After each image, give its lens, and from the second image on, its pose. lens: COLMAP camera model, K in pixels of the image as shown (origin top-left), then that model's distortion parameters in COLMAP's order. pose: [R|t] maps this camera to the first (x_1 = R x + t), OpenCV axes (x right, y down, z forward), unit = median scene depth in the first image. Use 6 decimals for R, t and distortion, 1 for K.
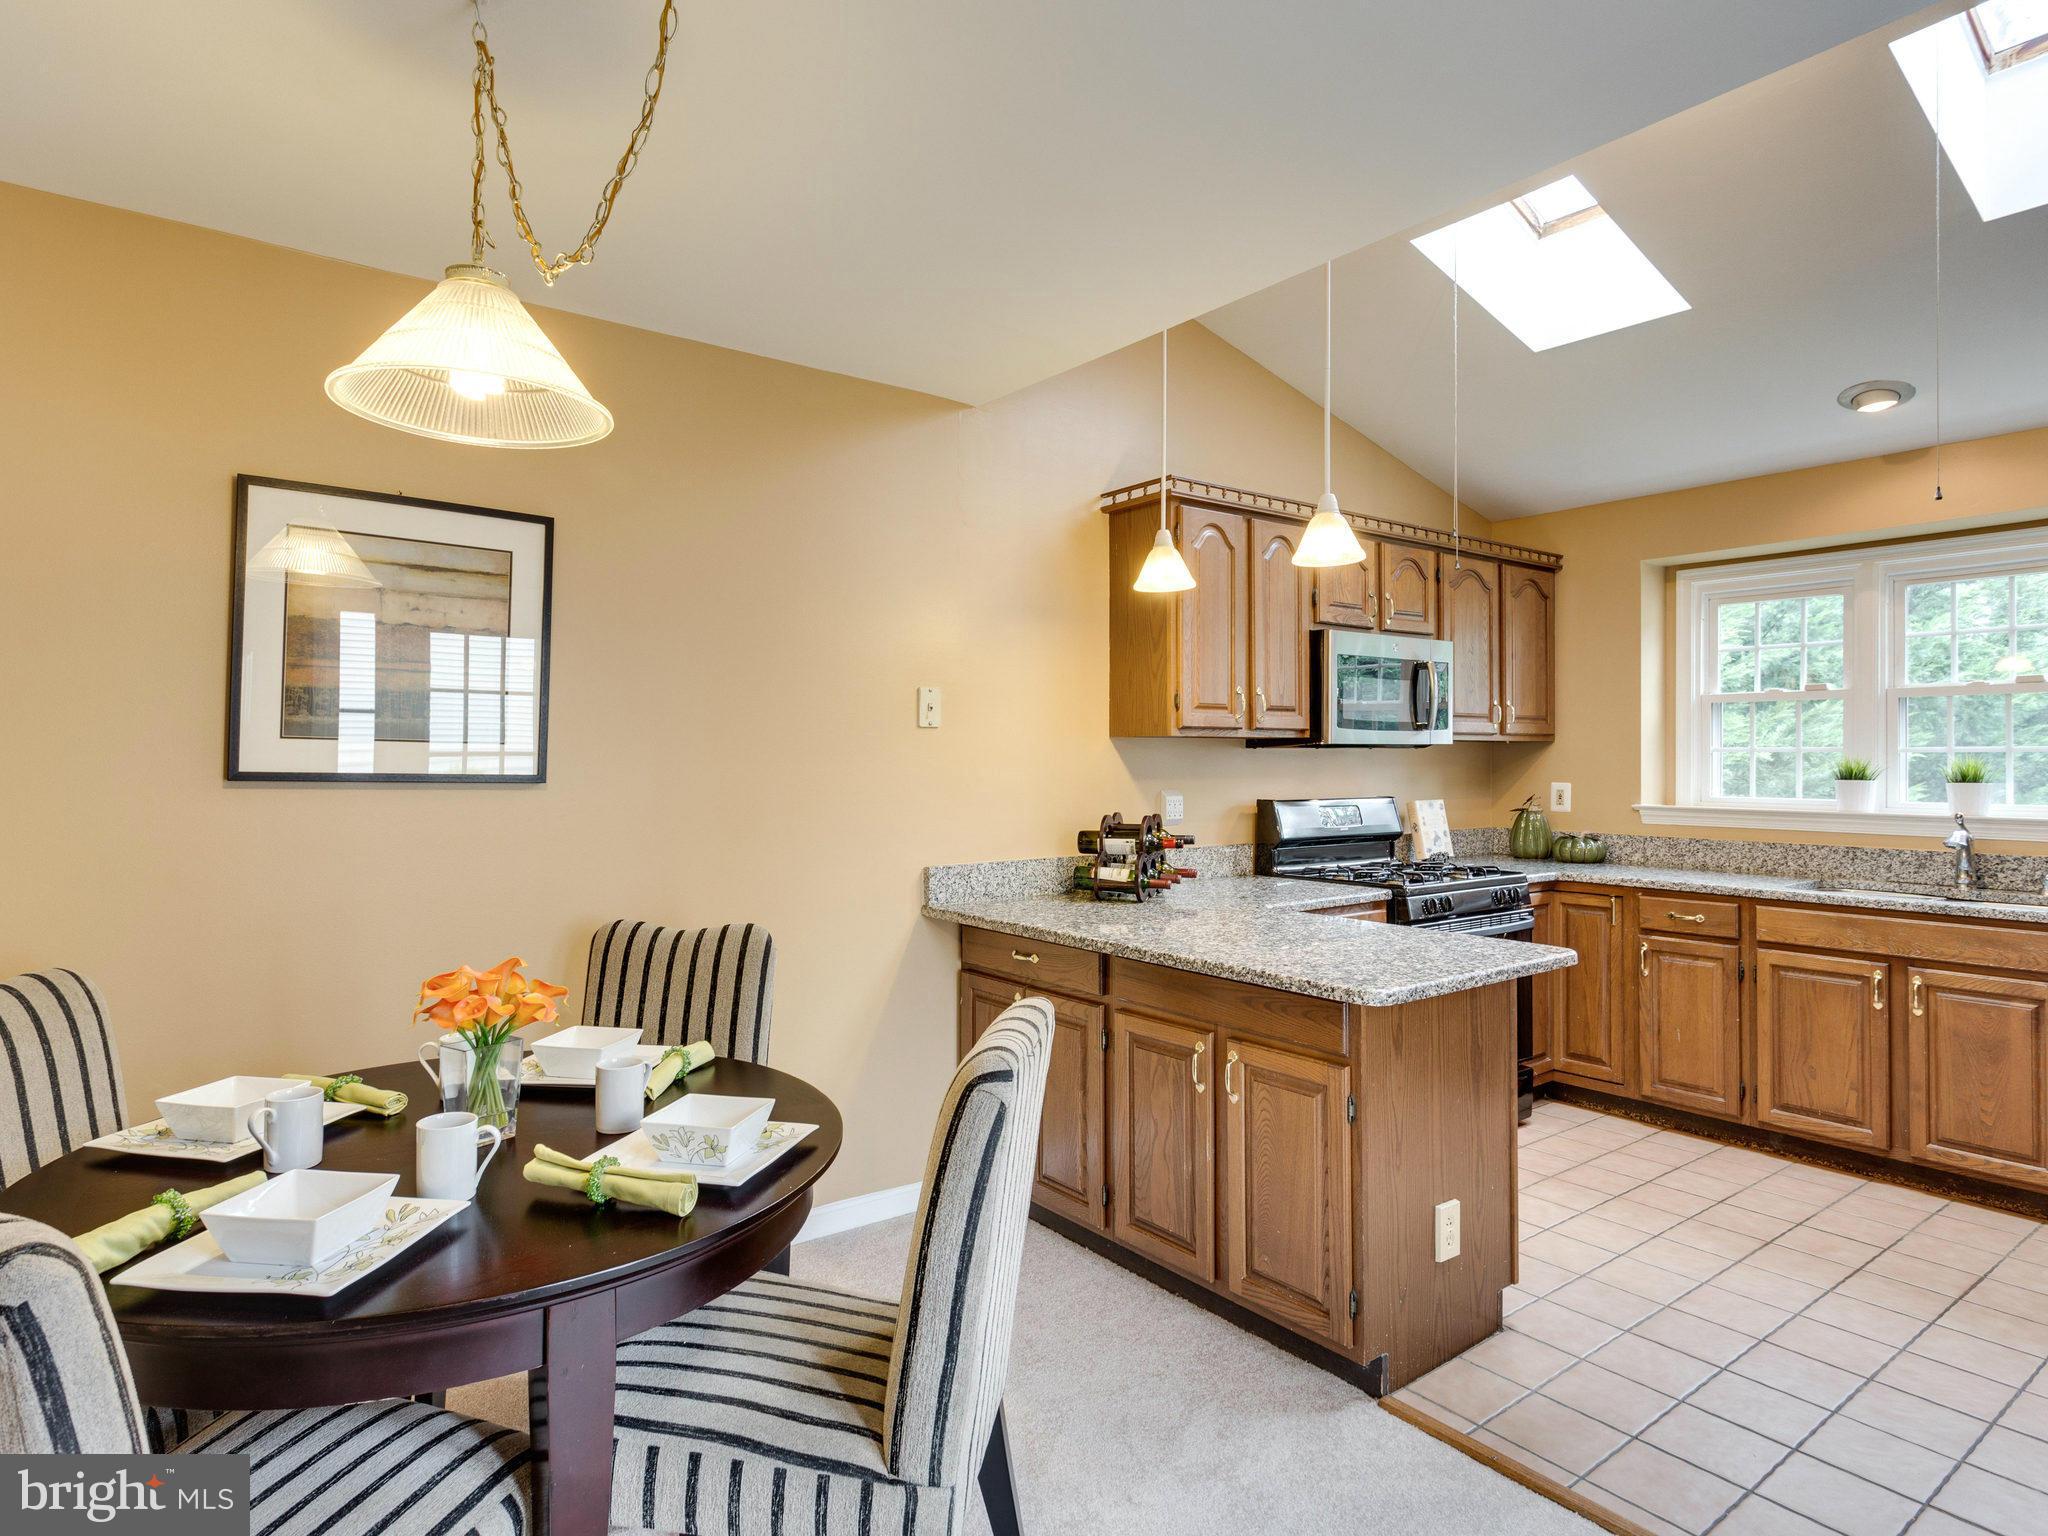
lens RADIAL K [[1105.4, 0, 1020.1], [0, 1105.4, 760.2], [0, 0, 1]] dist [0.001471, 0.002134]
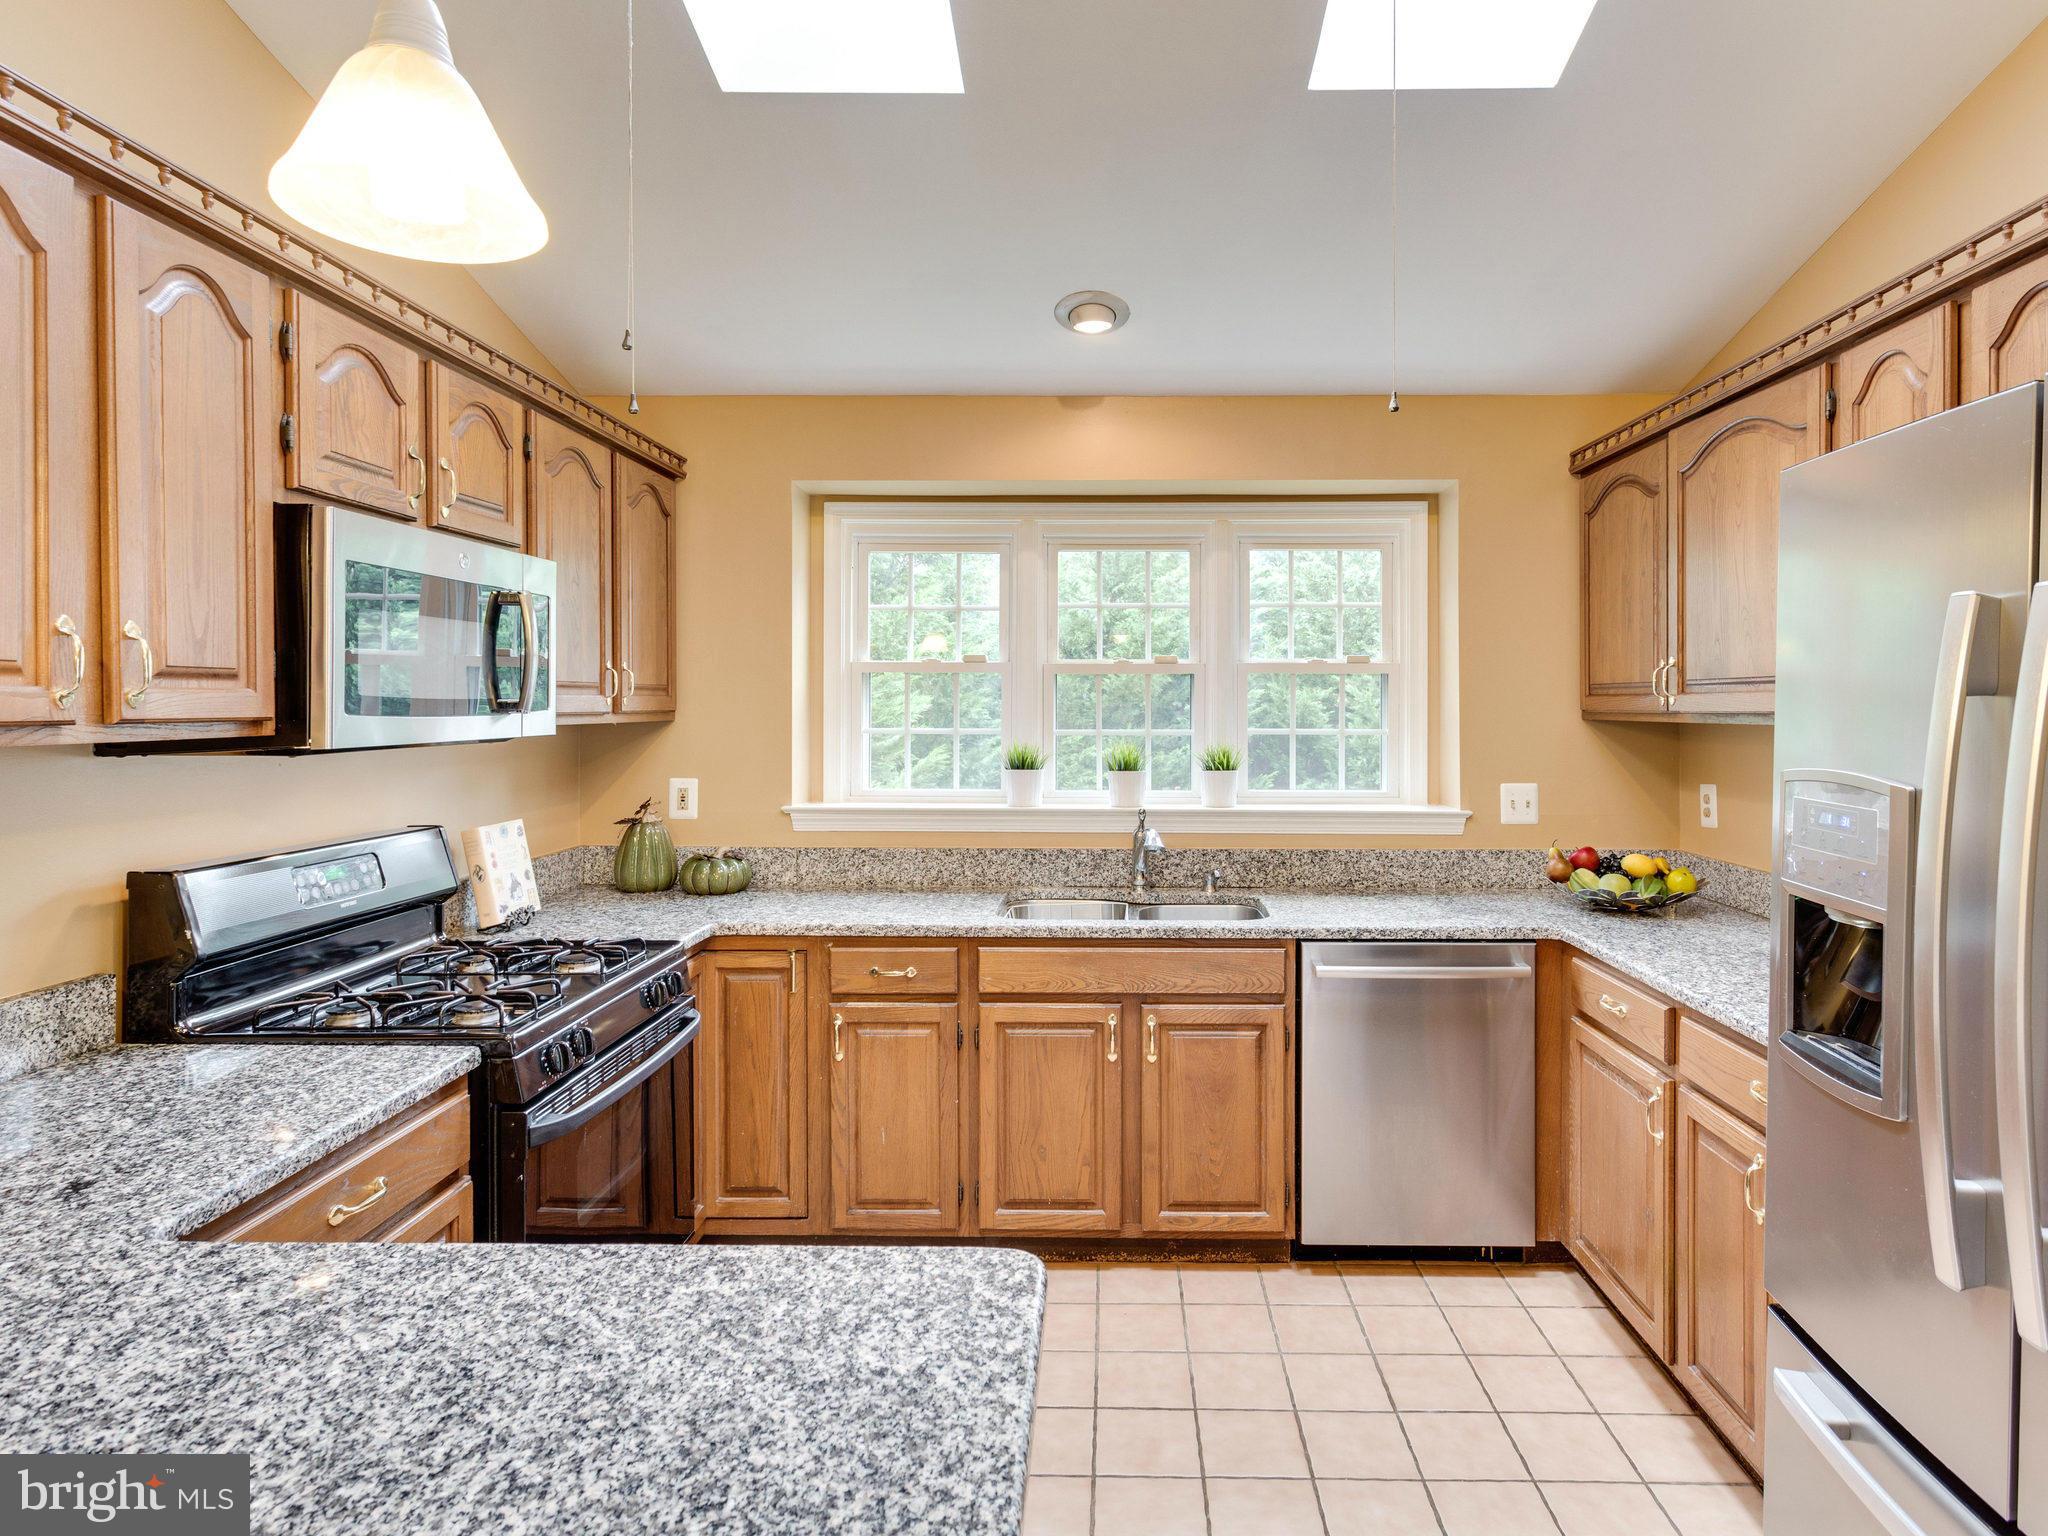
lens RADIAL K [[1105.4, 0, 1082.0], [0, 1105.4, 708.5], [0, 0, 1]] dist [0.001471, 0.002134]
pose [[0.609248, -0.003457, 0.792972, 0.099146], [0.002566, 0.999994, 0.002388, -0.031380], [-0.792975, 0.000580, 0.609253, 0.443634]]
